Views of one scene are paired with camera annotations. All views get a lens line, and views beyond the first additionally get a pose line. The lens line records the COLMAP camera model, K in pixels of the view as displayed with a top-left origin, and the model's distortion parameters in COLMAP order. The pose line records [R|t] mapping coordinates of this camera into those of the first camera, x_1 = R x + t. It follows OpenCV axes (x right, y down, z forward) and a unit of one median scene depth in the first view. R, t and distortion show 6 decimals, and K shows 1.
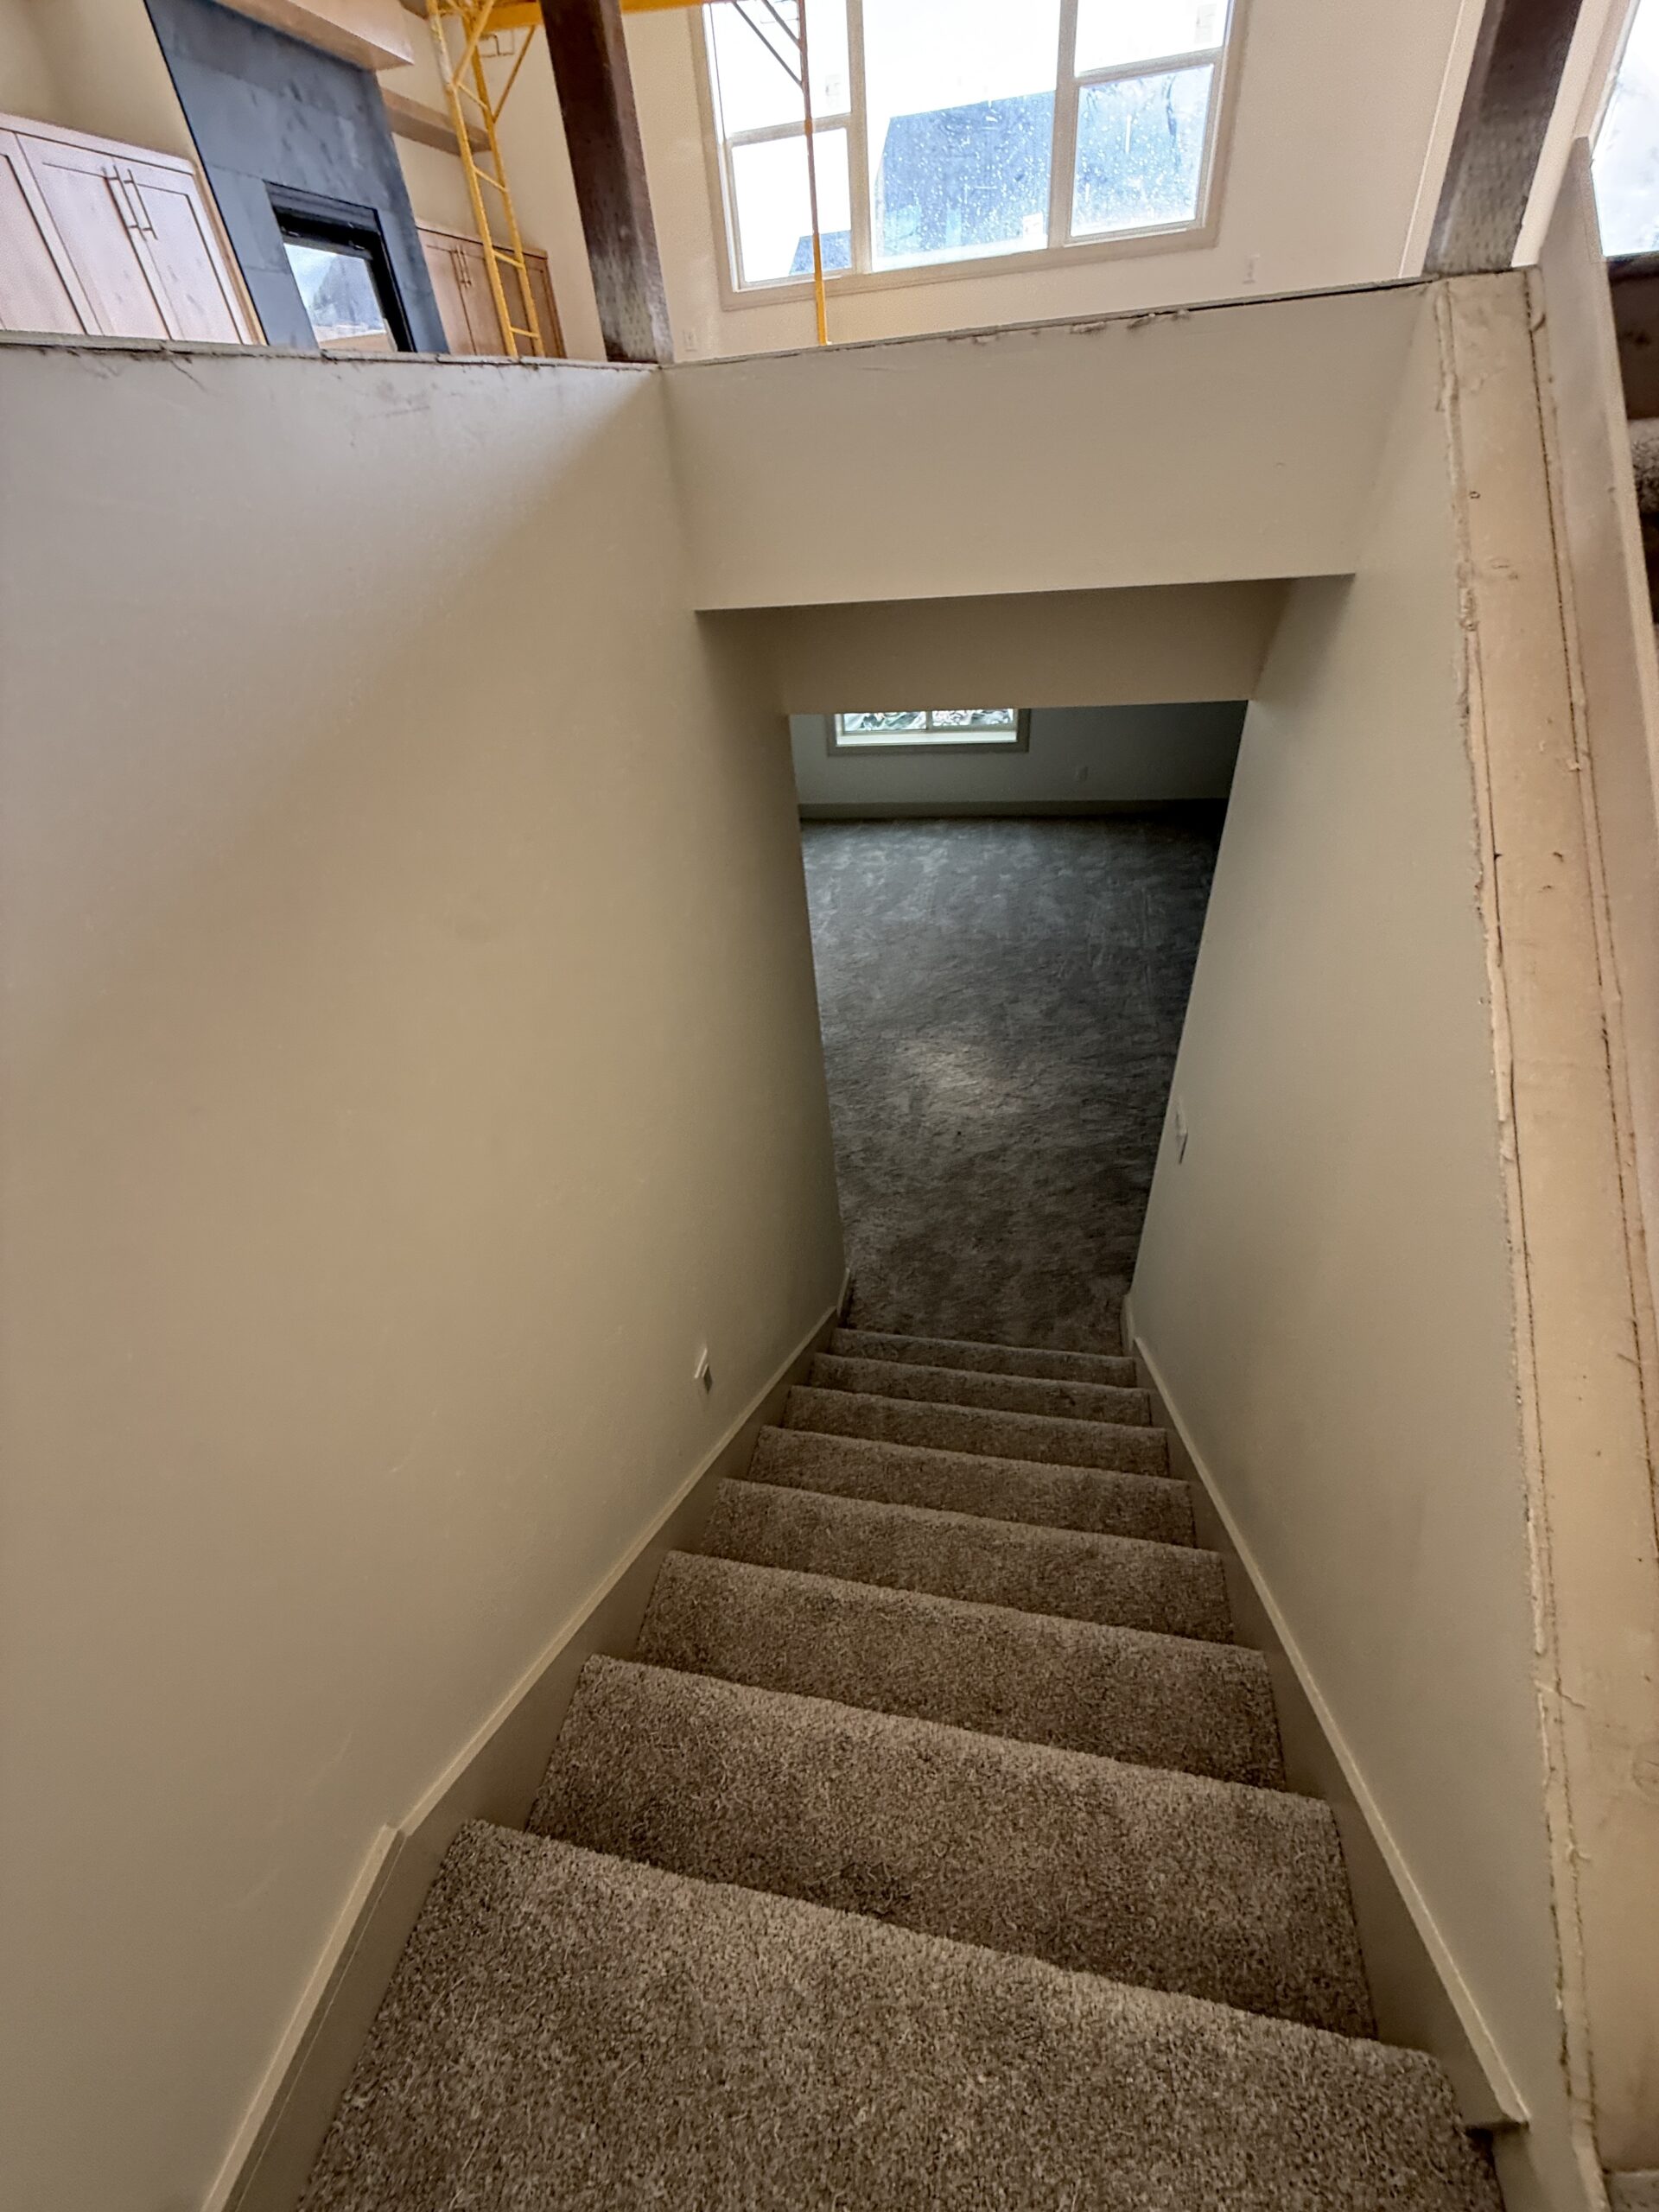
lens RADIAL K [[883.6, 0, 828.7], [0, 883.6, 1098.0], [0, 0, 1]] dist [0.001851, 0.000199]
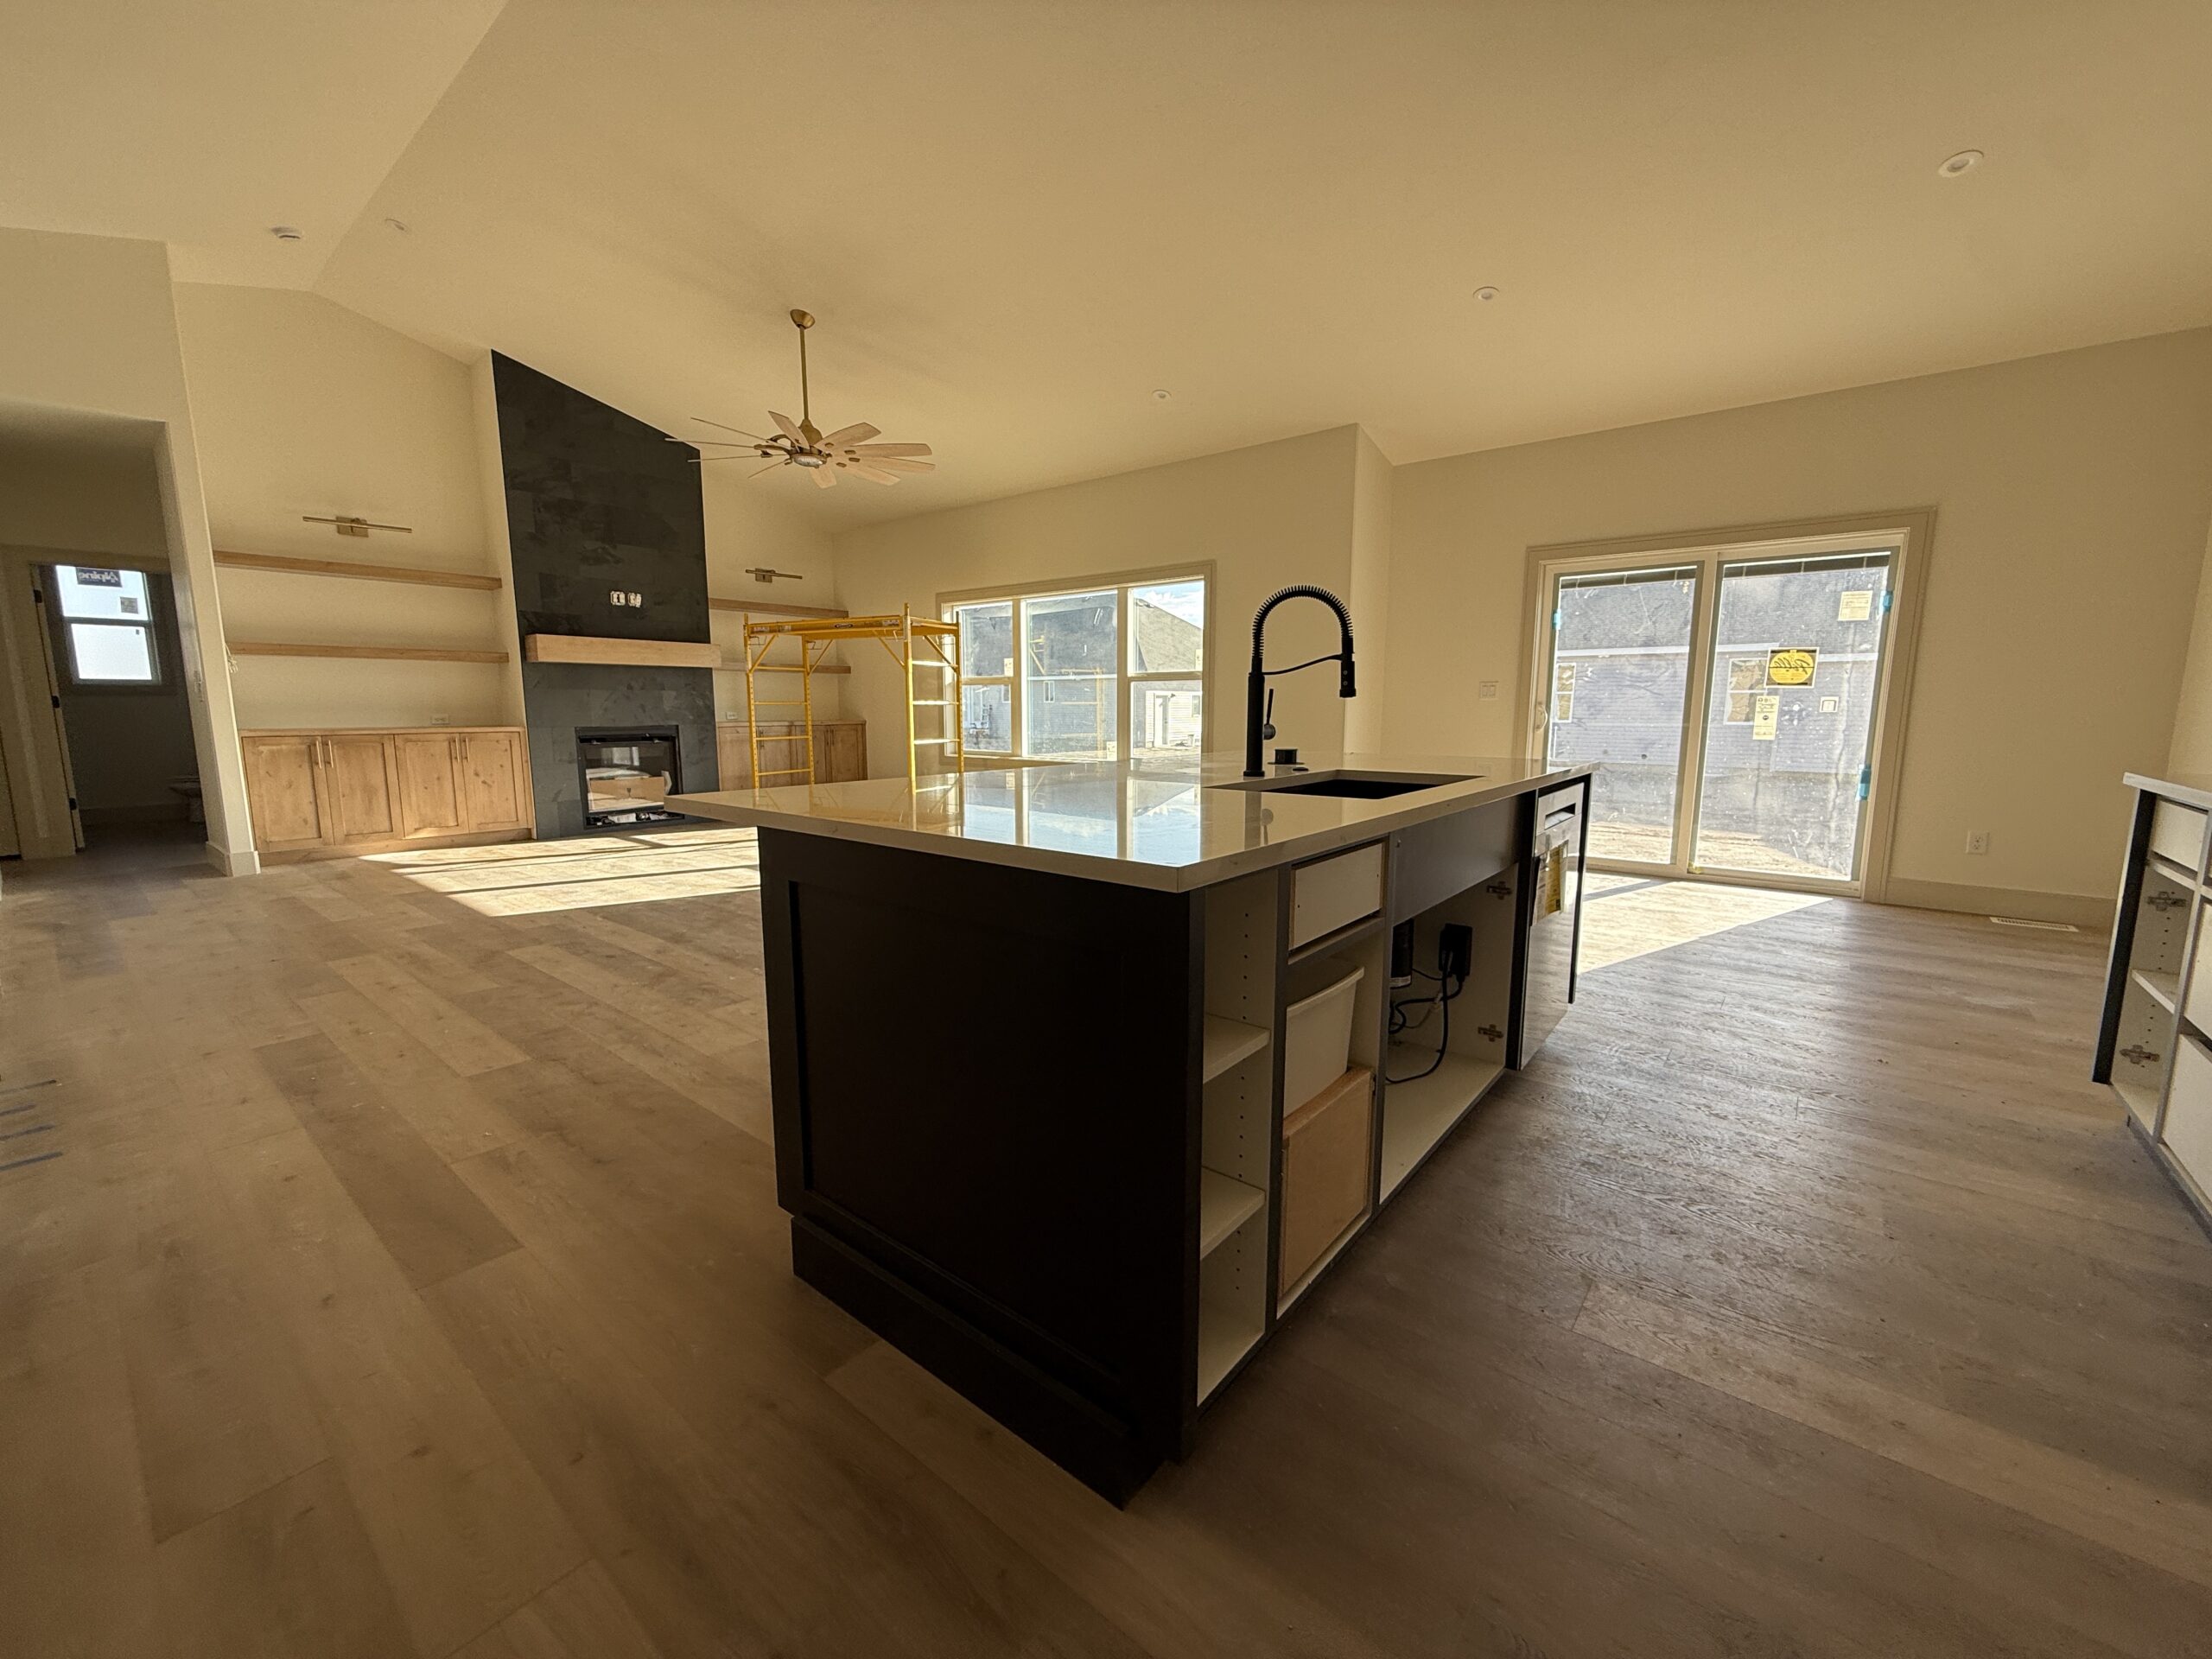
lens RADIAL K [[880.8, 0, 1097.3], [0, 880.8, 832.1], [0, 0, 1]] dist [0.000236, 0.000065]
pose [[0.877343, 0.147032, -0.456783, 0.966083], [-0.347322, 0.851400, -0.393047, -0.399891], [0.331114, 0.503488, 0.798037, -0.005966]]
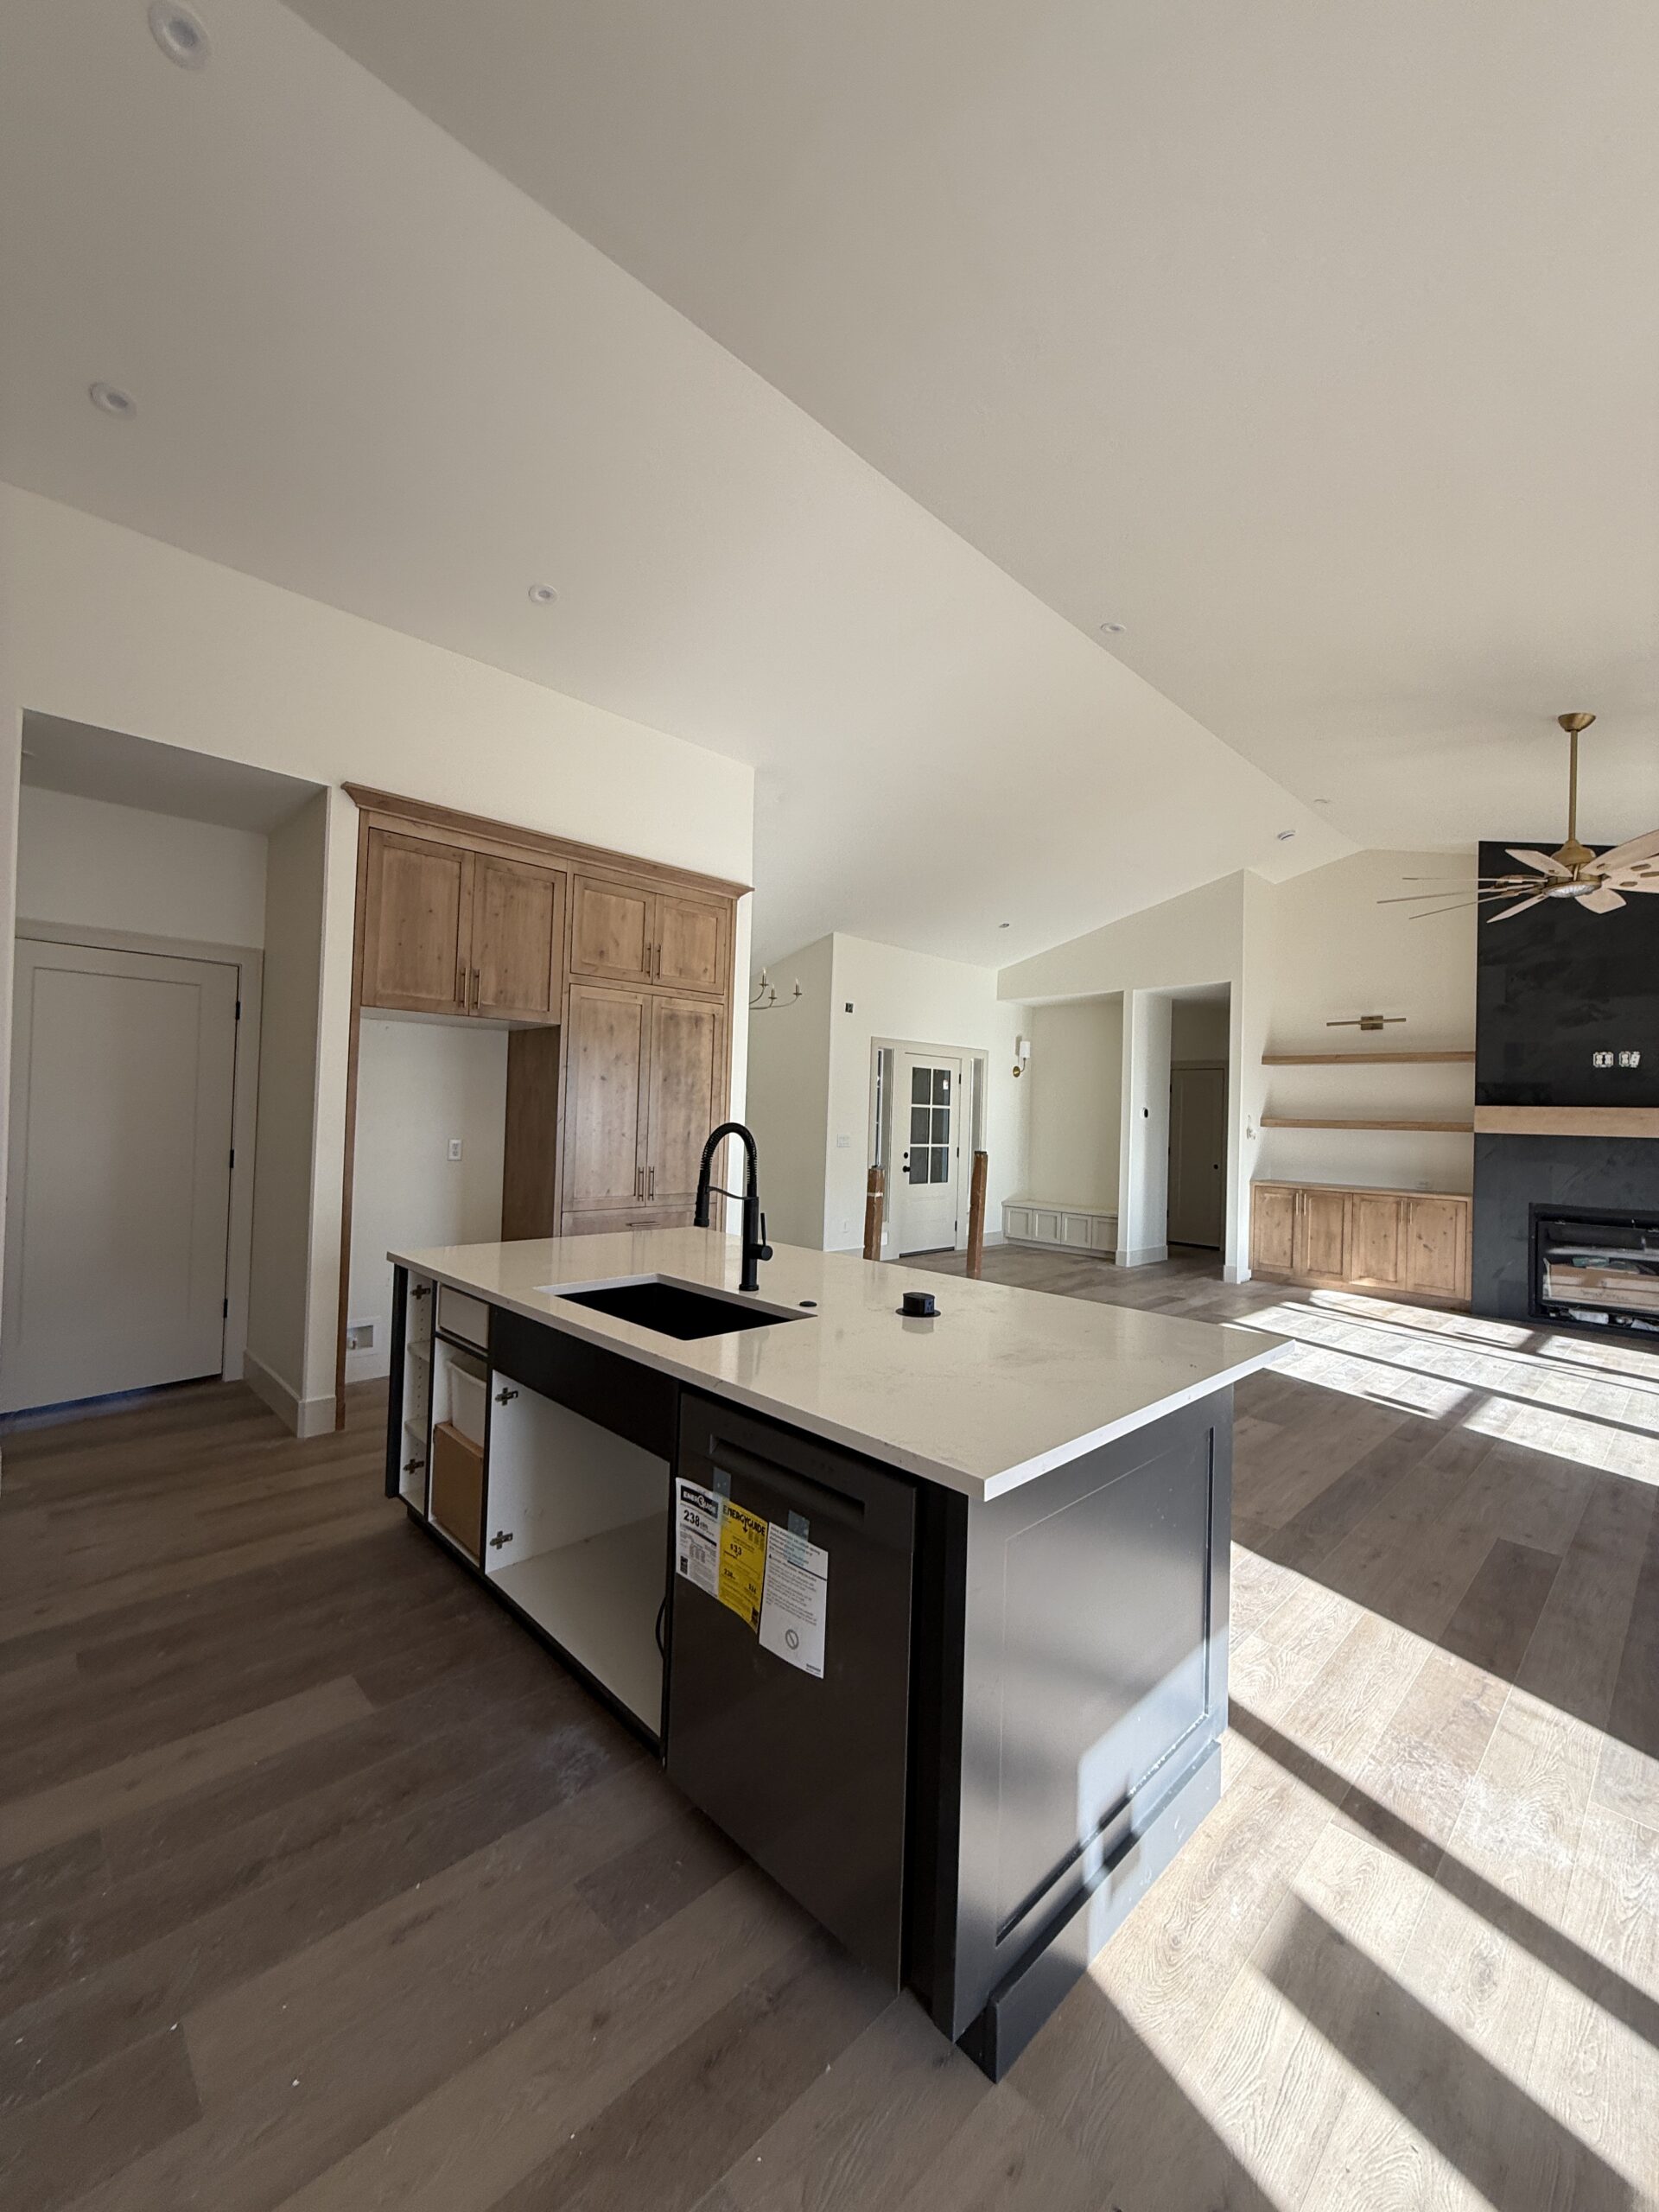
lens RADIAL K [[883.1, 0, 831.5], [0, 883.1, 1100.5], [0, 0, 1]] dist [0.000625, 0.000156]
pose [[-0.567541, 0.049560, -0.821852, 1.212049], [-0.492667, 0.779324, 0.387213, -0.948119], [0.659679, 0.624659, -0.417882, 0.559078]]
